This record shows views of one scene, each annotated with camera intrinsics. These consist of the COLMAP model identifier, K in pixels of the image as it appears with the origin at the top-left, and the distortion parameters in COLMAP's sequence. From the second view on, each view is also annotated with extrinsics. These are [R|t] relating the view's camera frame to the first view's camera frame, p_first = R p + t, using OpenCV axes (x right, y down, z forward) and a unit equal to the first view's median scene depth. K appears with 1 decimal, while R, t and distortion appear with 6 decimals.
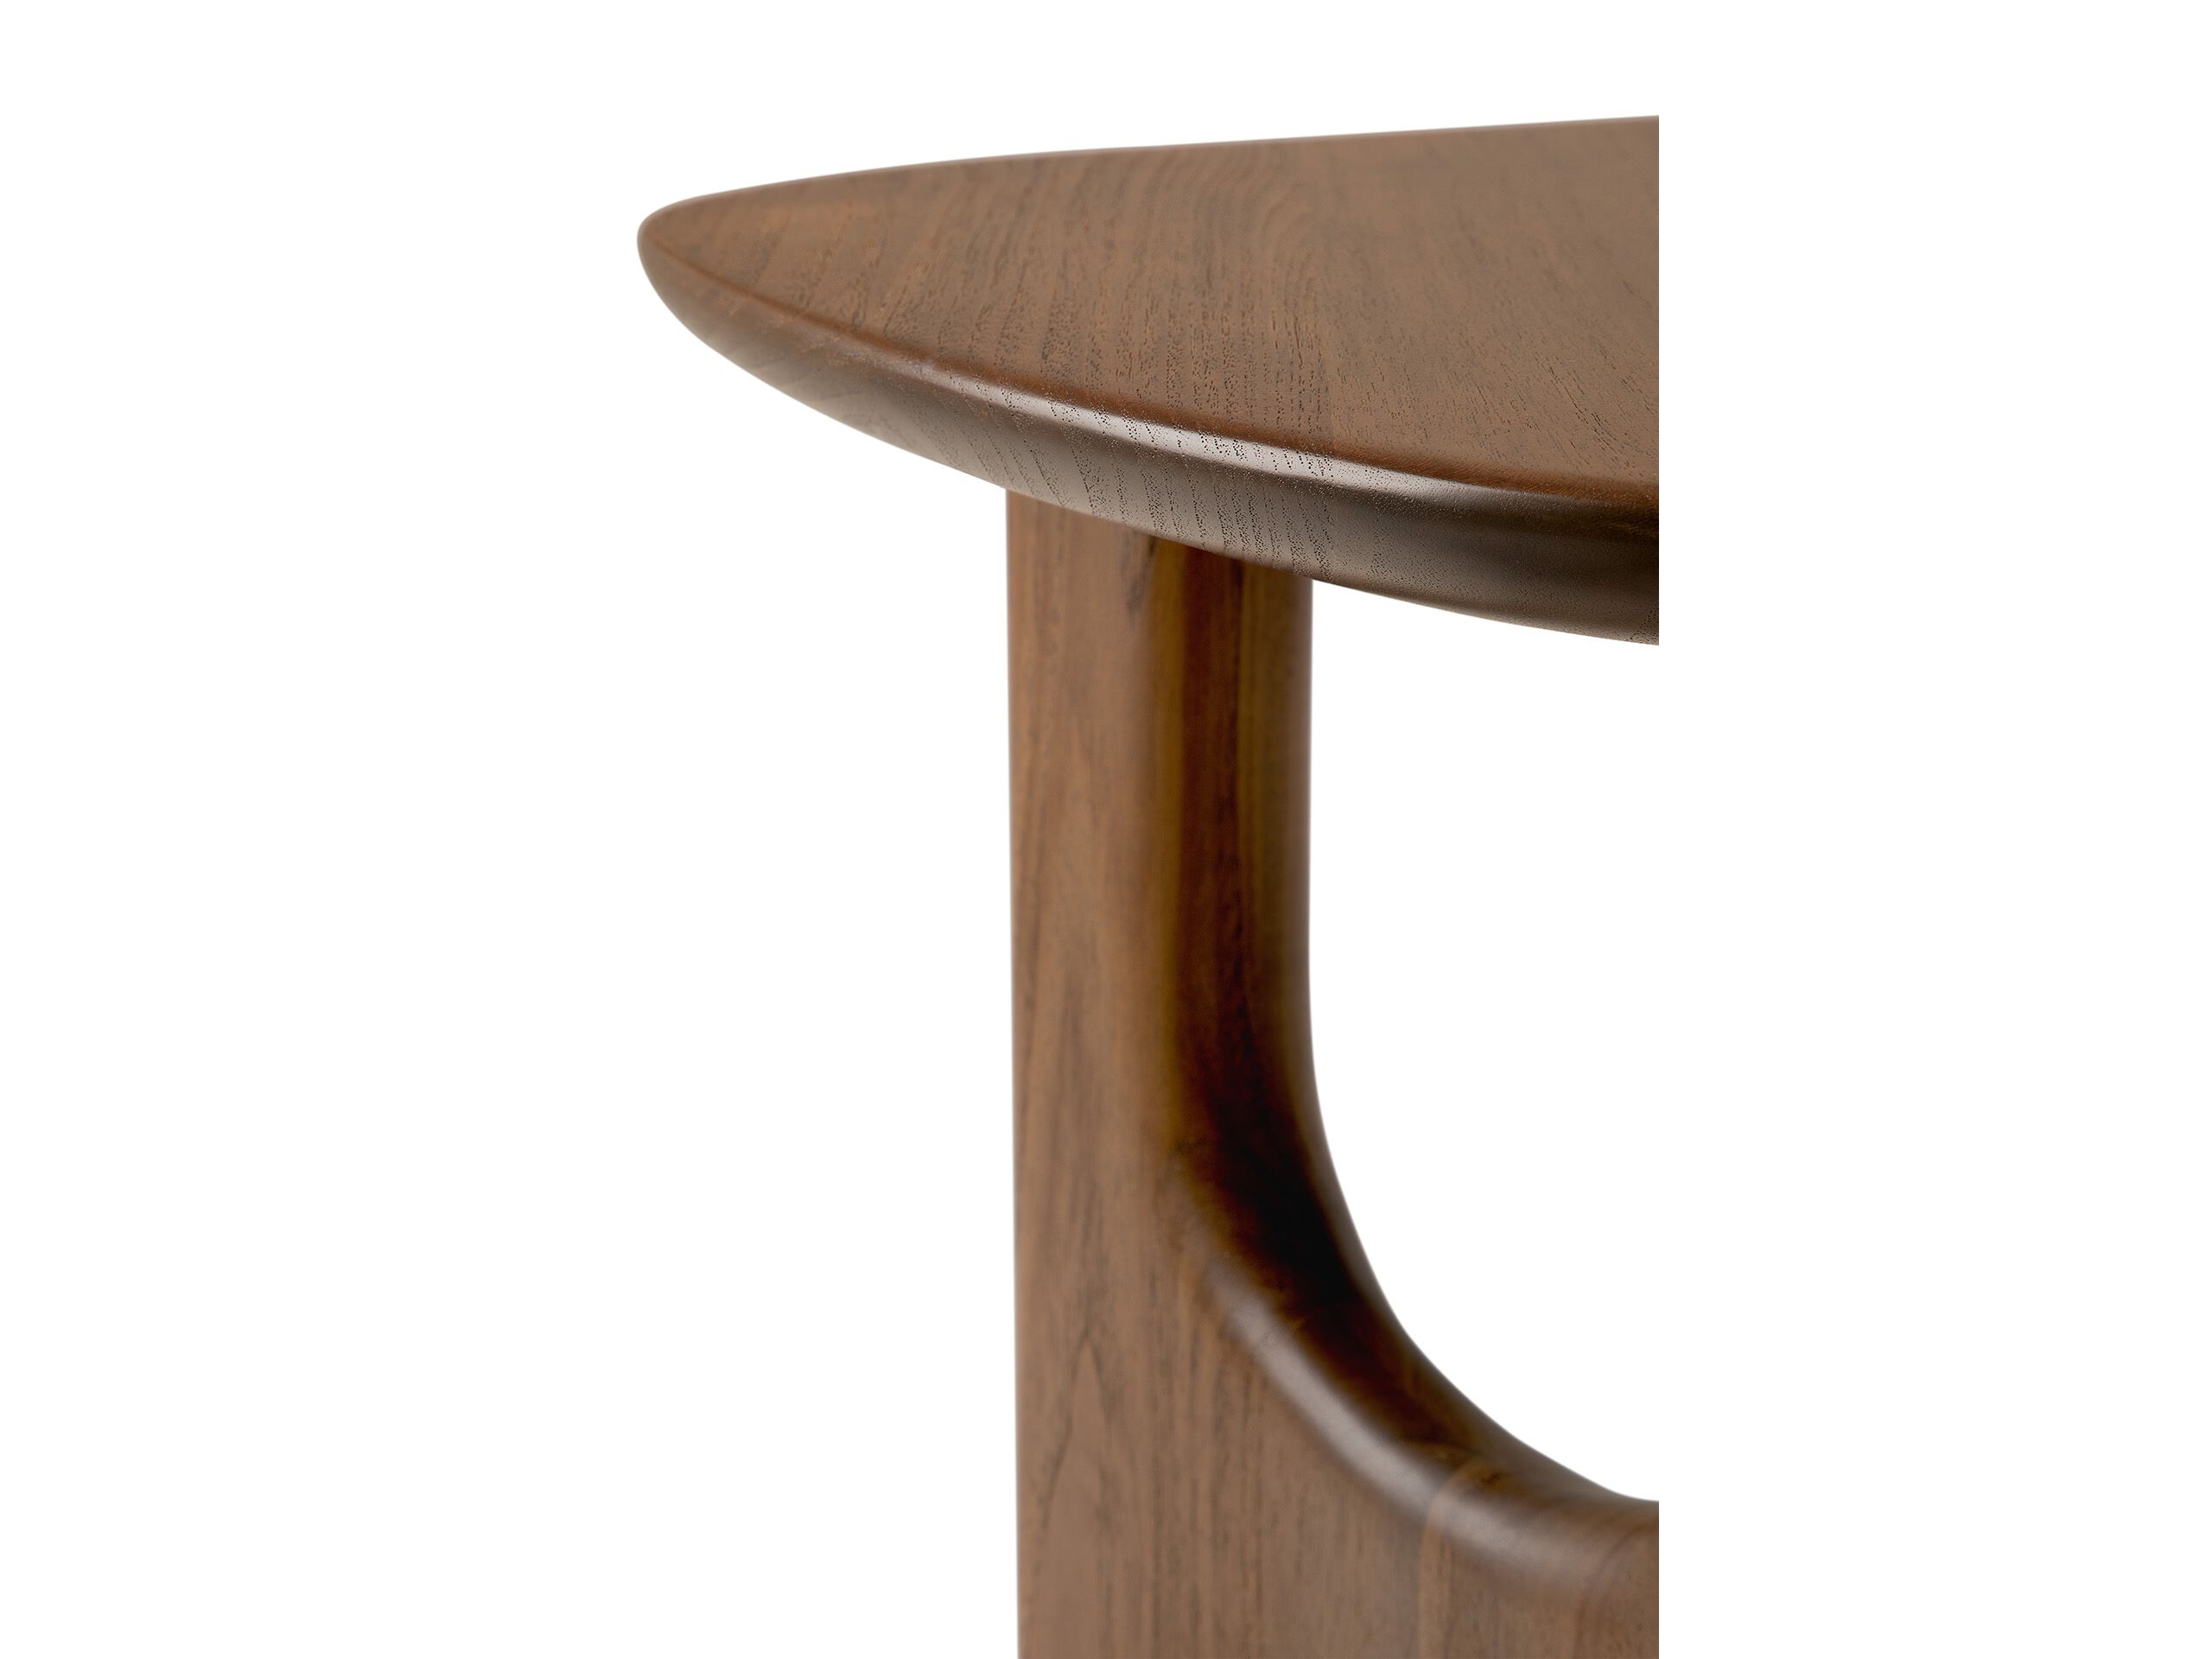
lens RADIAL K [[6032.0, 0, 1104.5], [0, 6032.0, 829.4], [0, 0, 1]] dist [0.149904, 0.348005]
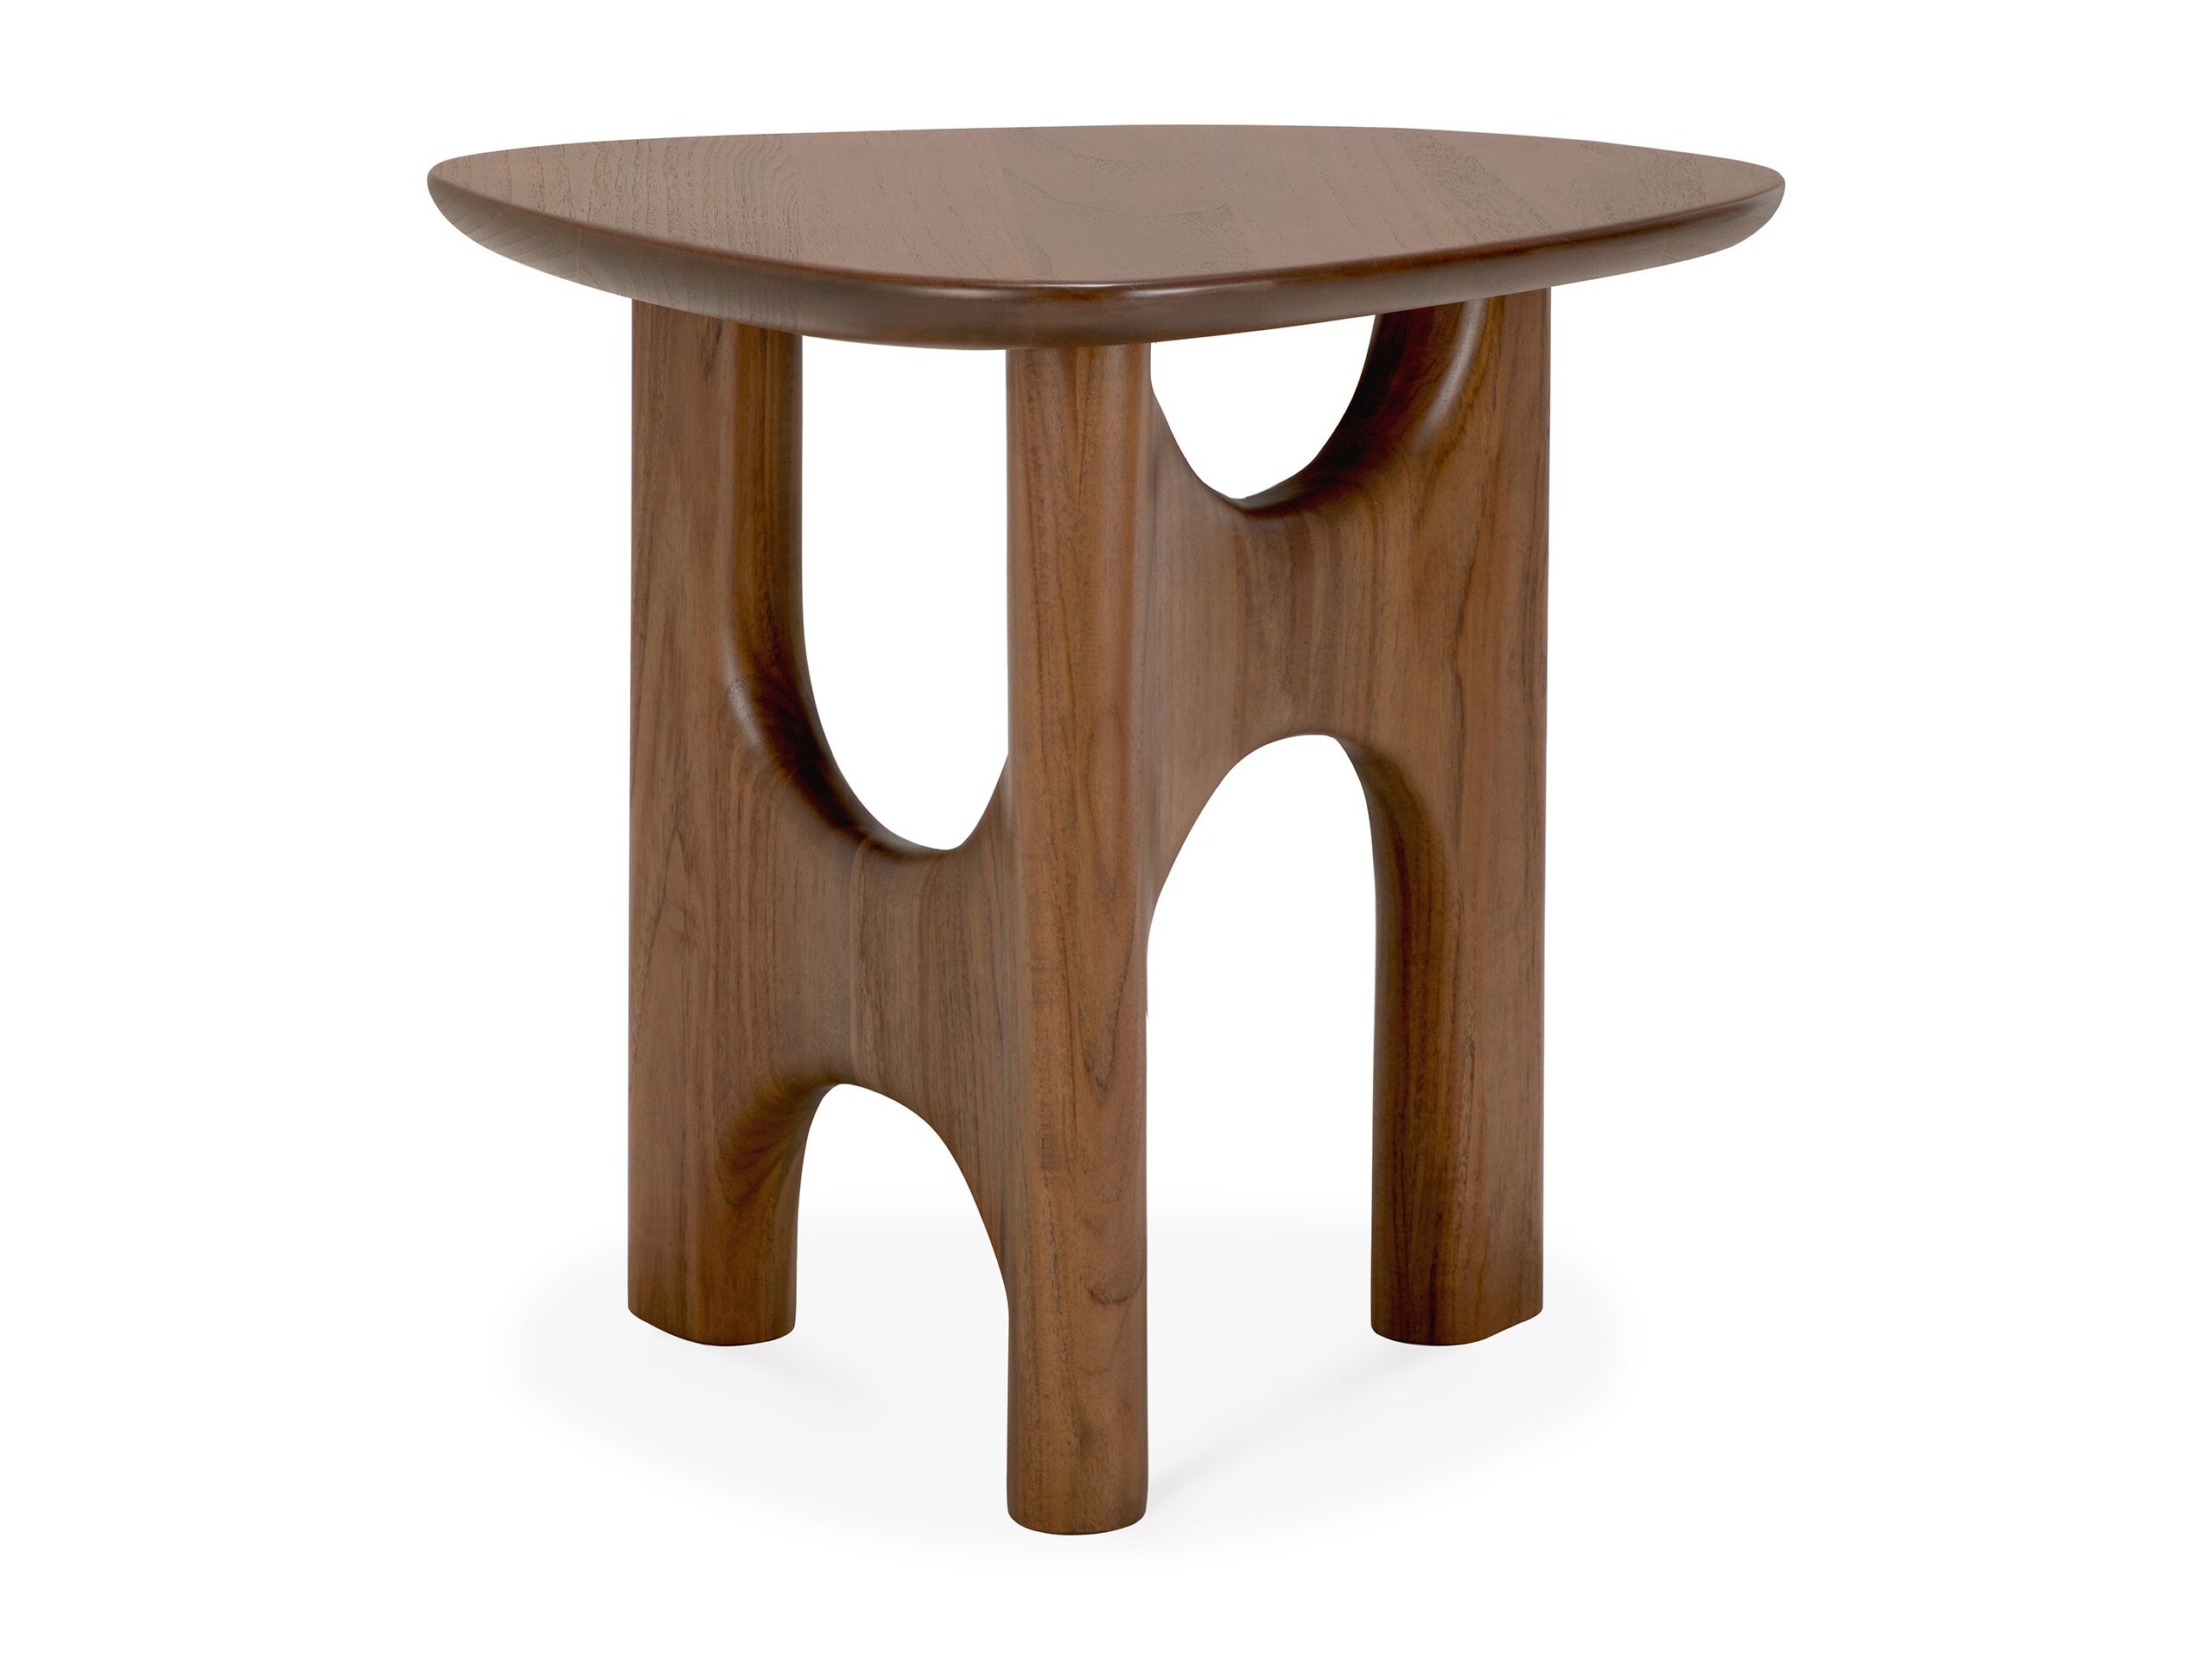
lens RADIAL K [[6032.0, 0, 1104.5], [0, 6032.0, 829.4], [0, 0, 1]] dist [0.149904, 0.348005]
pose [[0.997102, 0.004004, 0.075971, -0.012172], [-0.004021, 0.999992, 0.000079, 0.085808], [-0.075970, -0.000384, 0.997110, -0.730859]]
